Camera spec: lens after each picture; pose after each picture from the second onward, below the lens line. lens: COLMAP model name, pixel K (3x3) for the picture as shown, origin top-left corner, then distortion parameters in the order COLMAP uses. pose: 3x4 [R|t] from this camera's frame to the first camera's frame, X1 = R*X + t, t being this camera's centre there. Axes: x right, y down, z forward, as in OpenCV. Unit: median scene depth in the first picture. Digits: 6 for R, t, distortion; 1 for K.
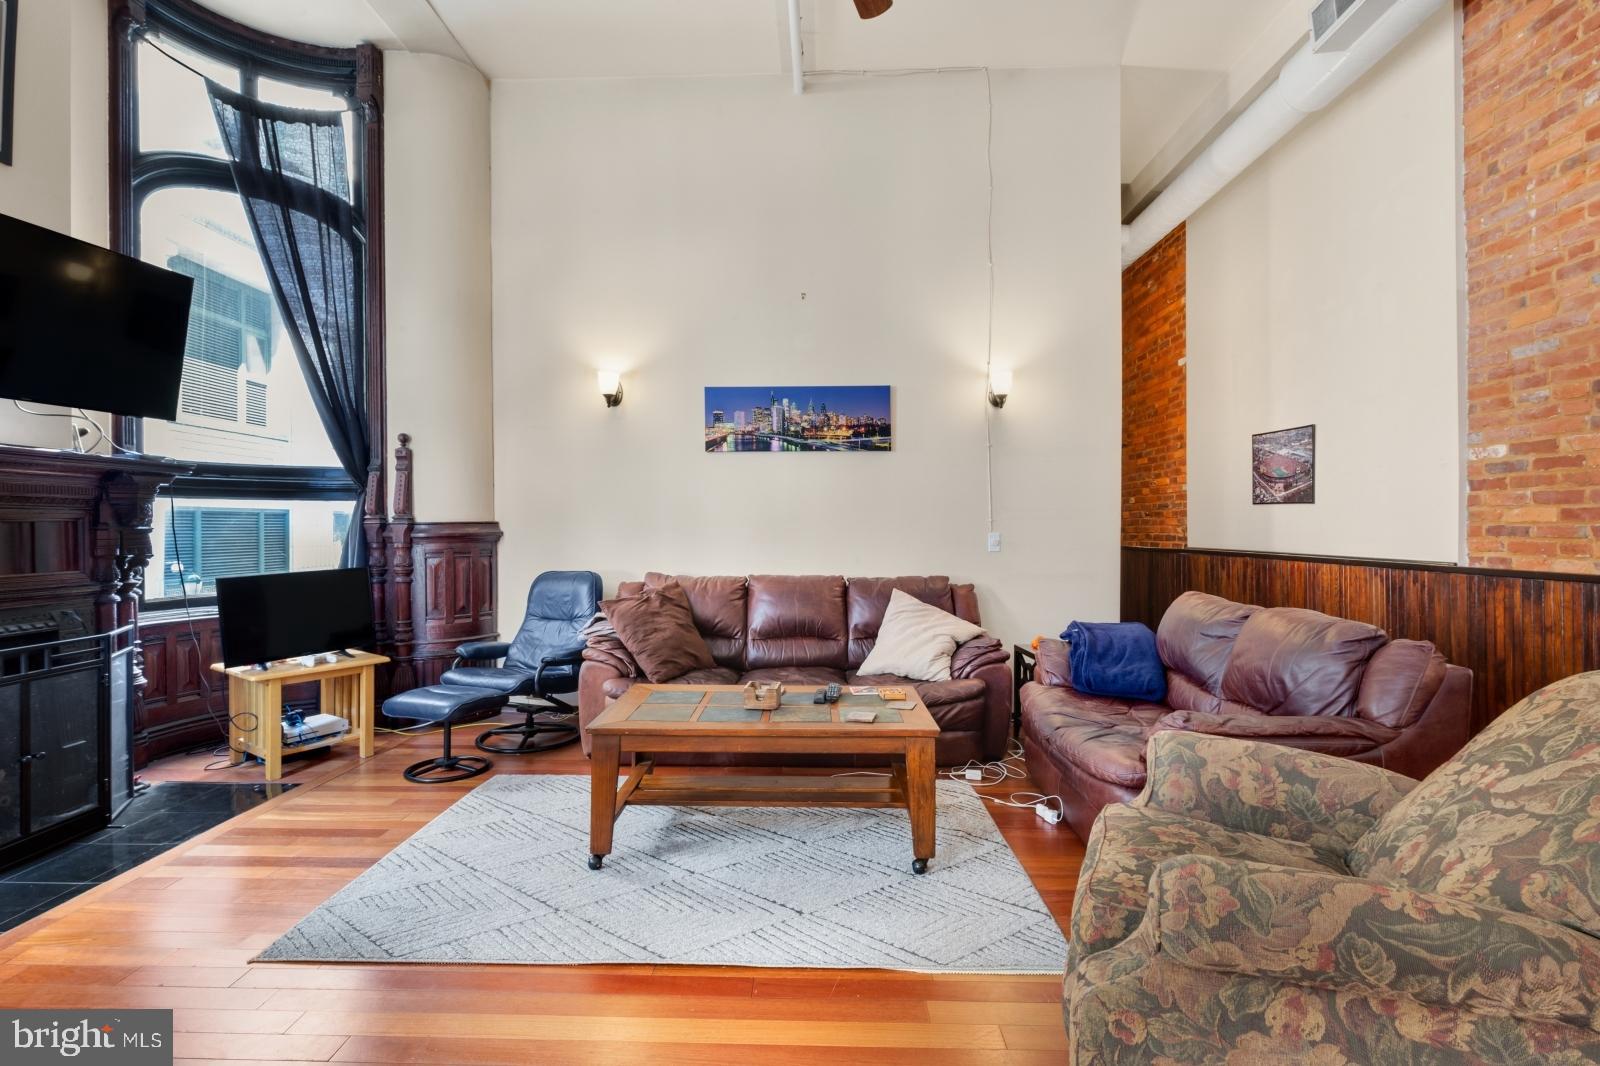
lens RADIAL K [[758.9, 0, 801.5], [0, 758.9, 523.6], [0, 0, 1]] dist [0.001174, 0.001037]
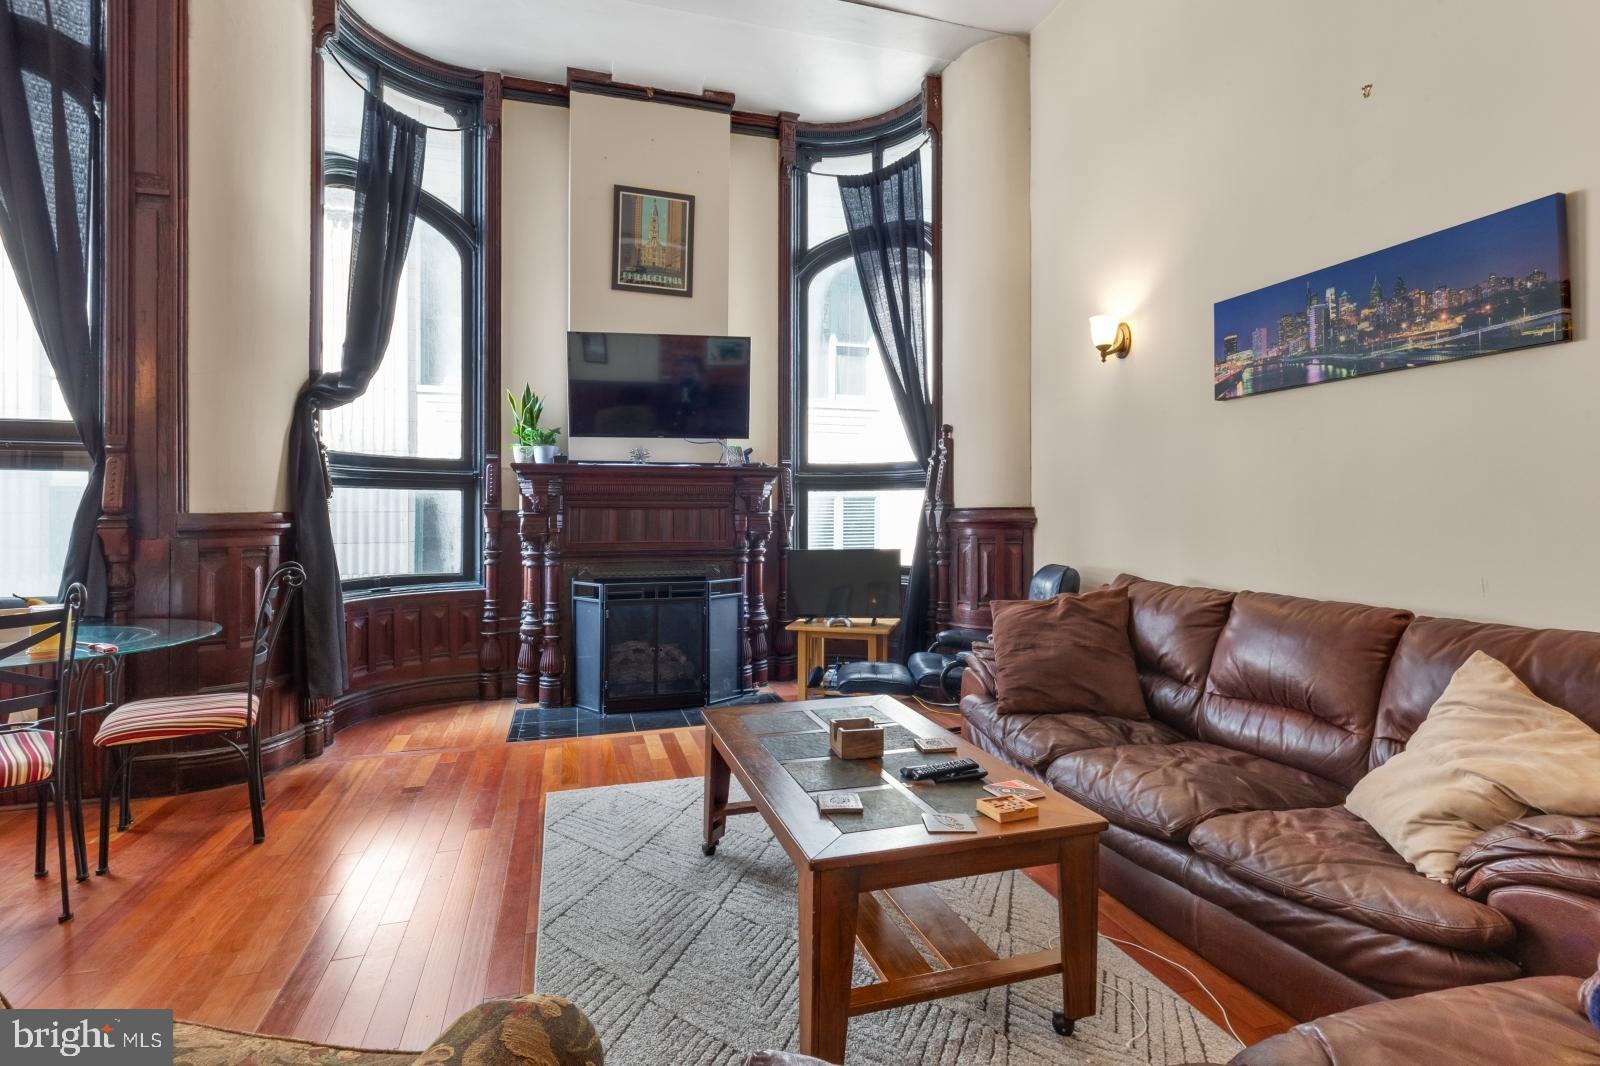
lens RADIAL K [[760.4, 0, 786.2], [0, 760.4, 511.8], [0, 0, 1]] dist [-0.000918, -0.000573]
pose [[0.306730, 0.000470, -0.951796, 0.415795], [0.002855, 0.999995, 0.001414, 0.001095], [0.951792, -0.003151, 0.306727, 0.458249]]
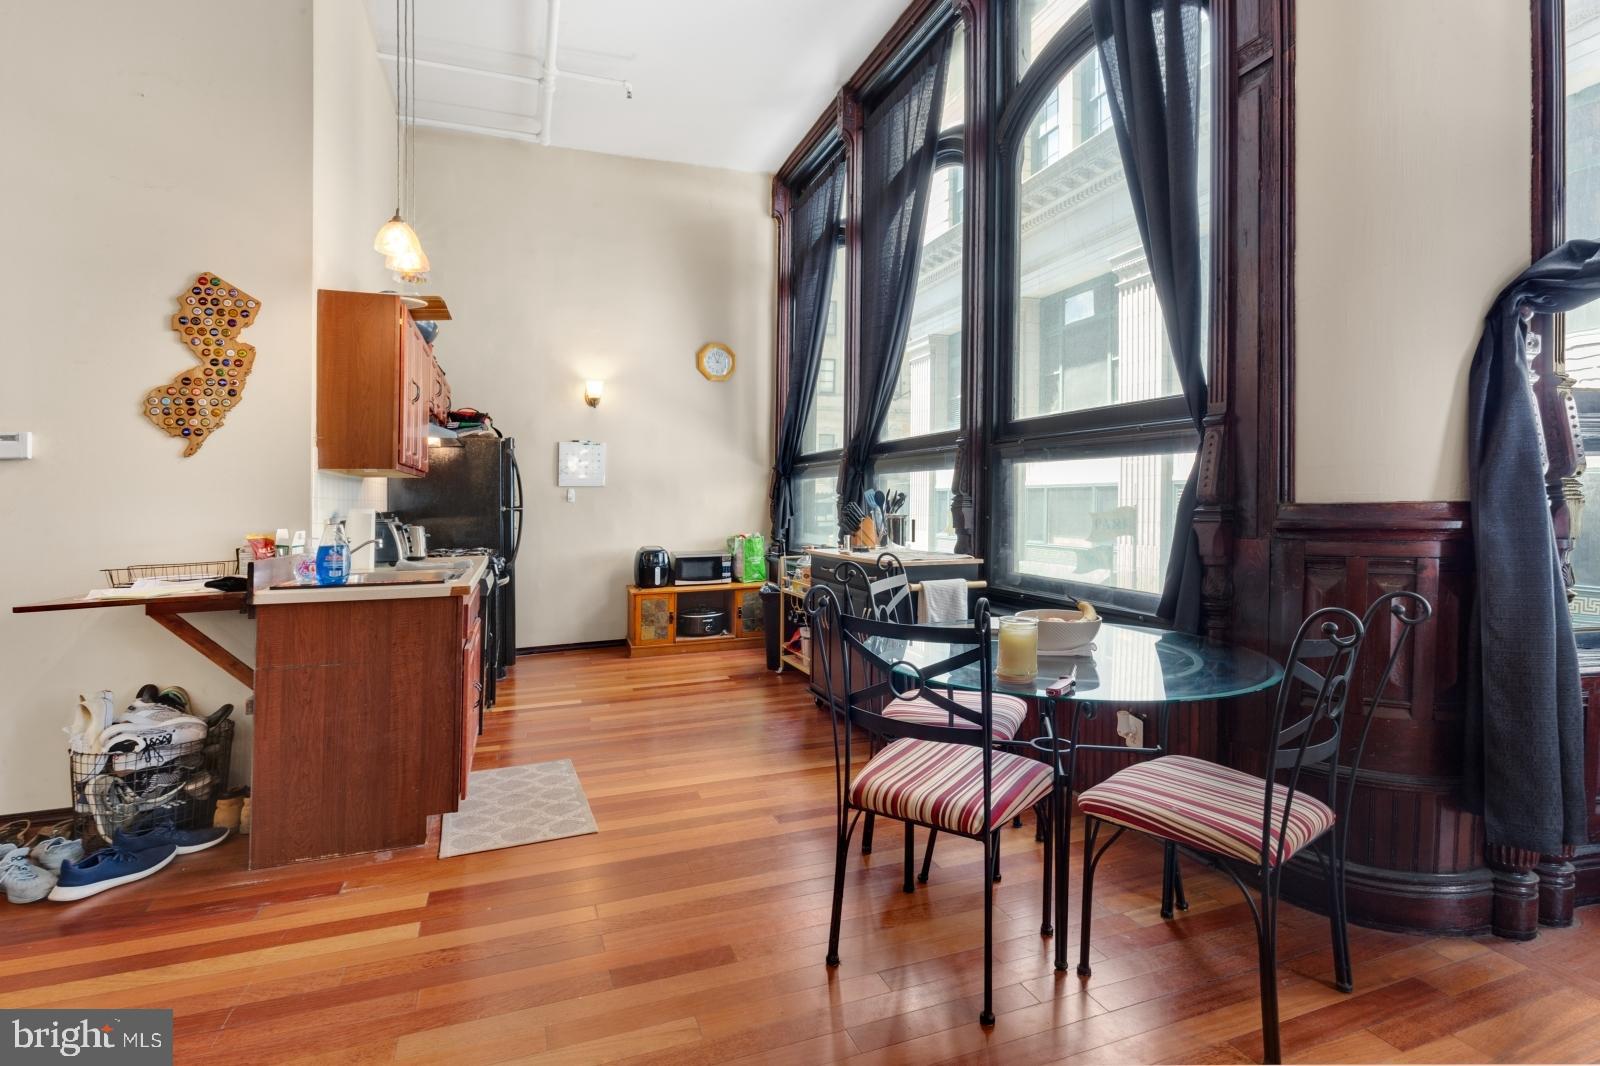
lens RADIAL K [[745.2, 0, 793.5], [0, 745.2, 501.5], [0, 0, 1]] dist [0.000684, -0.011434]
pose [[-0.931386, 0.008758, -0.363927, 0.015906], [0.009207, 0.999957, 0.000503, -0.002860], [0.363916, -0.002882, -0.931427, 0.478329]]
